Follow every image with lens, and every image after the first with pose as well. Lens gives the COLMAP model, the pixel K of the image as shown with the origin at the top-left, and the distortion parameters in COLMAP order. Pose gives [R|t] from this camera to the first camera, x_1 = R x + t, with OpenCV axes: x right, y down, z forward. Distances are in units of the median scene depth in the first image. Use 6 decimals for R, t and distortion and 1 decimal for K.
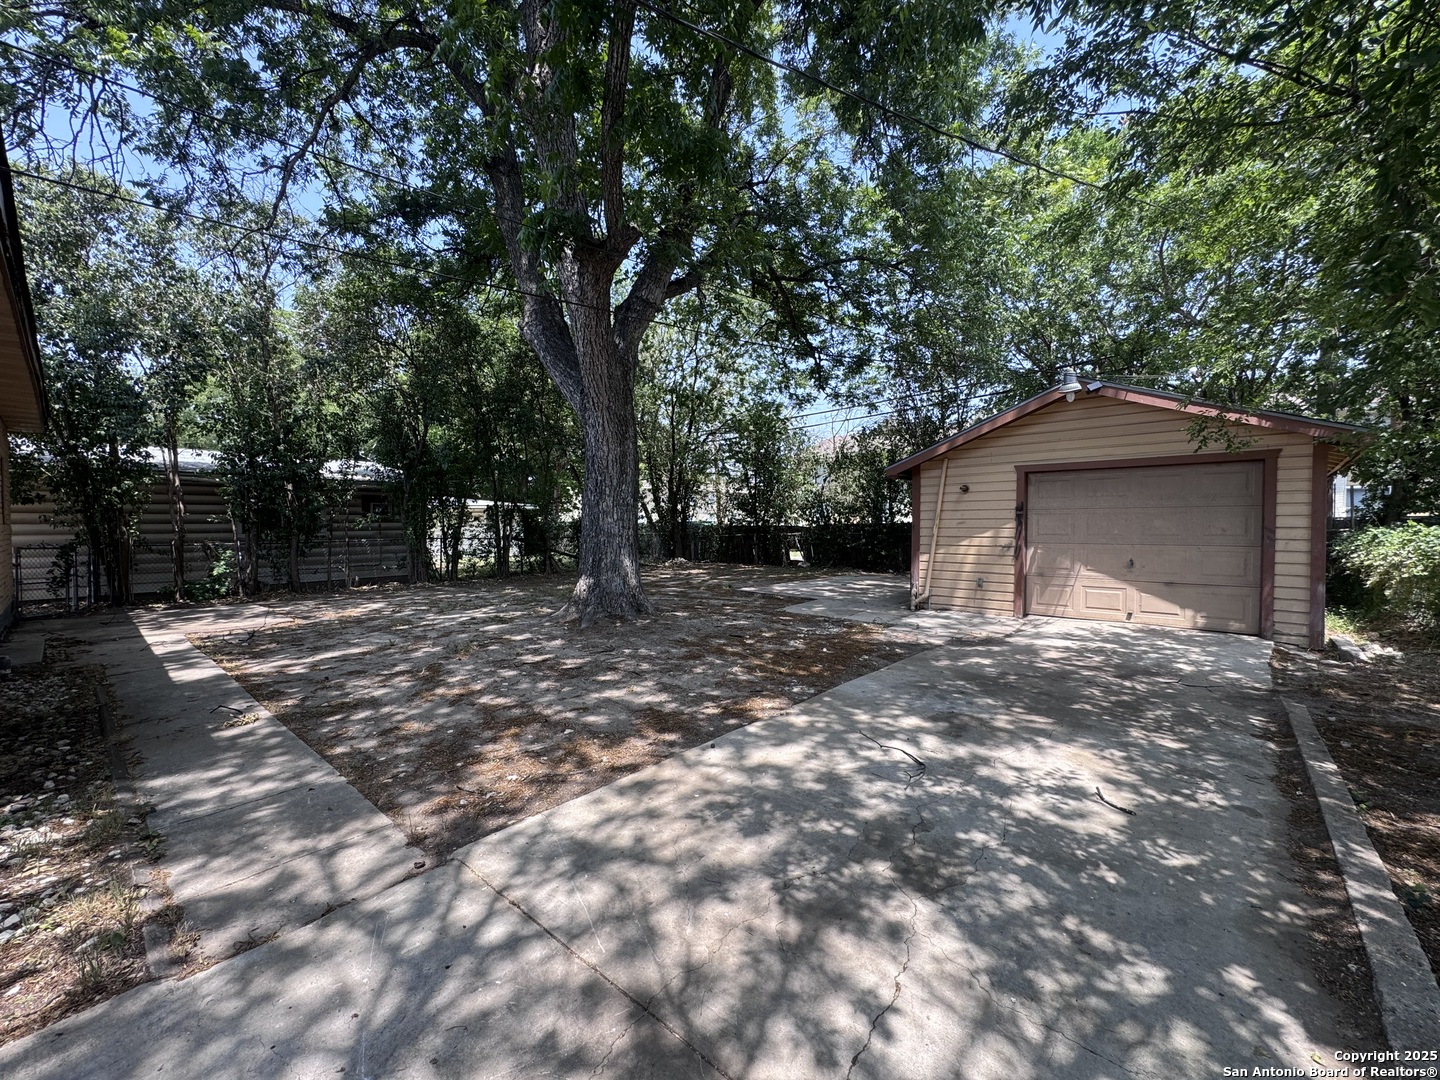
lens RADIAL K [[575.8, 0, 720.5], [0, 575.8, 541.5], [0, 0, 1]] dist [-0.003255, -0.000232]
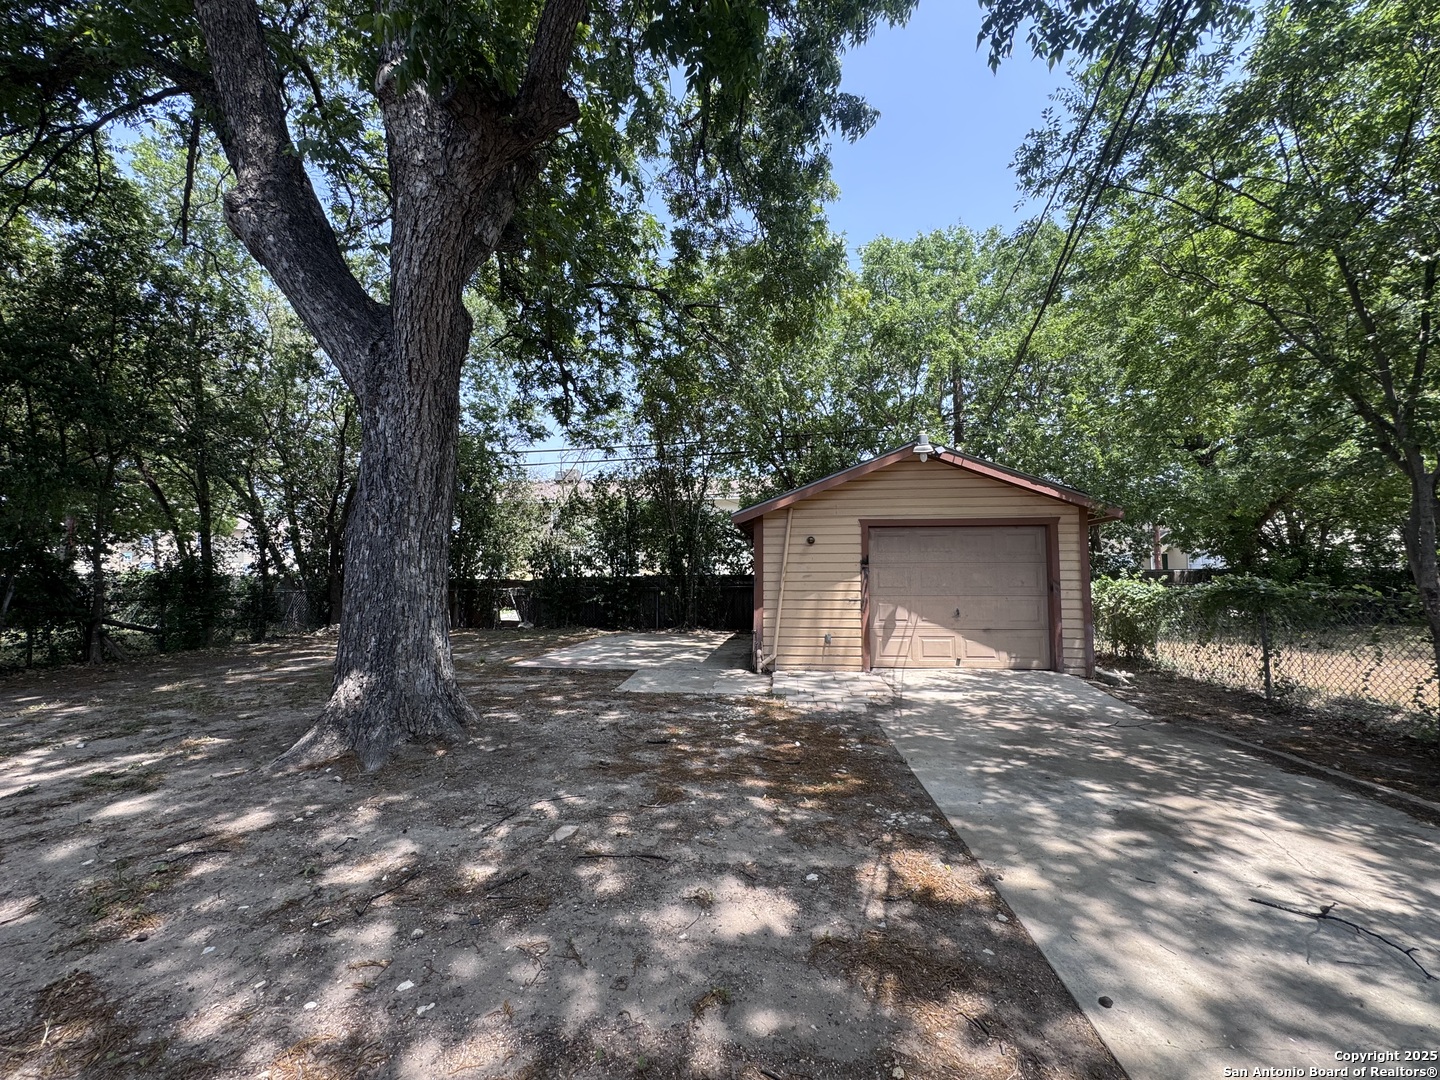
lens RADIAL K [[575.8, 0, 720.5], [0, 575.8, 541.5], [0, 0, 1]] dist [-0.003255, -0.000232]
pose [[0.812645, 0.035772, 0.581660, -0.276714], [0.017881, 0.996114, -0.086243, -0.010719], [-0.582484, 0.080486, 0.808847, 0.336316]]
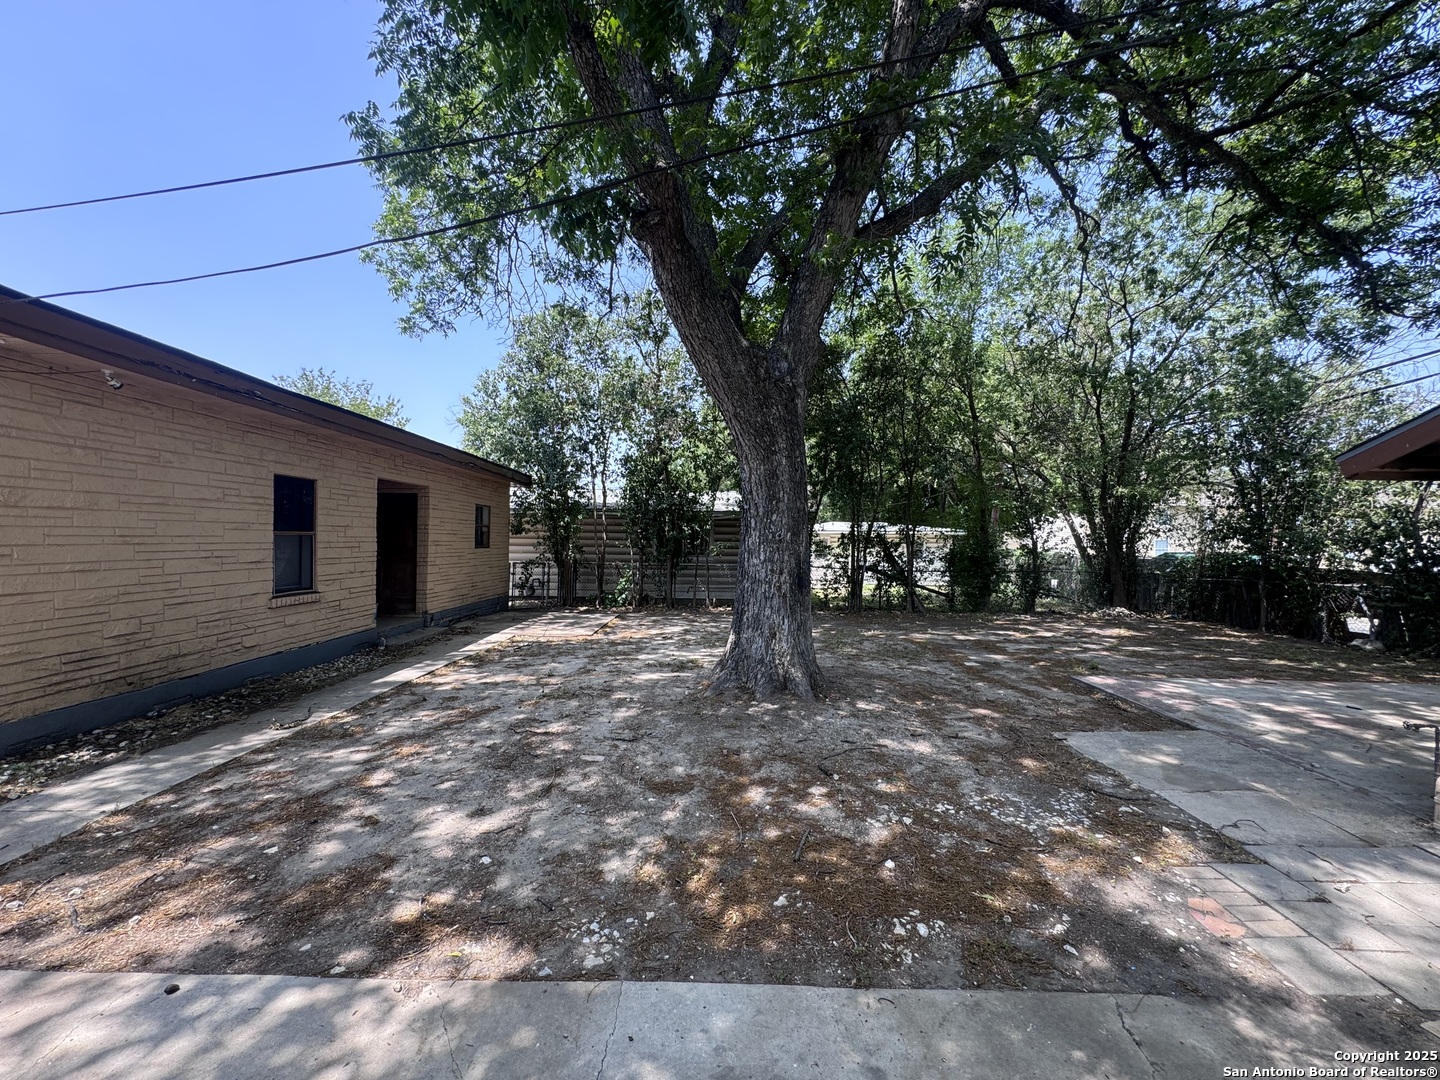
lens RADIAL K [[575.8, 0, 720.5], [0, 575.8, 541.5], [0, 0, 1]] dist [-0.003255, -0.000232]
pose [[0.663071, 0.014474, -0.748416, 0.340711], [-0.042105, 0.998951, -0.017984, -0.046746], [0.747371, 0.043436, 0.662986, 0.453638]]
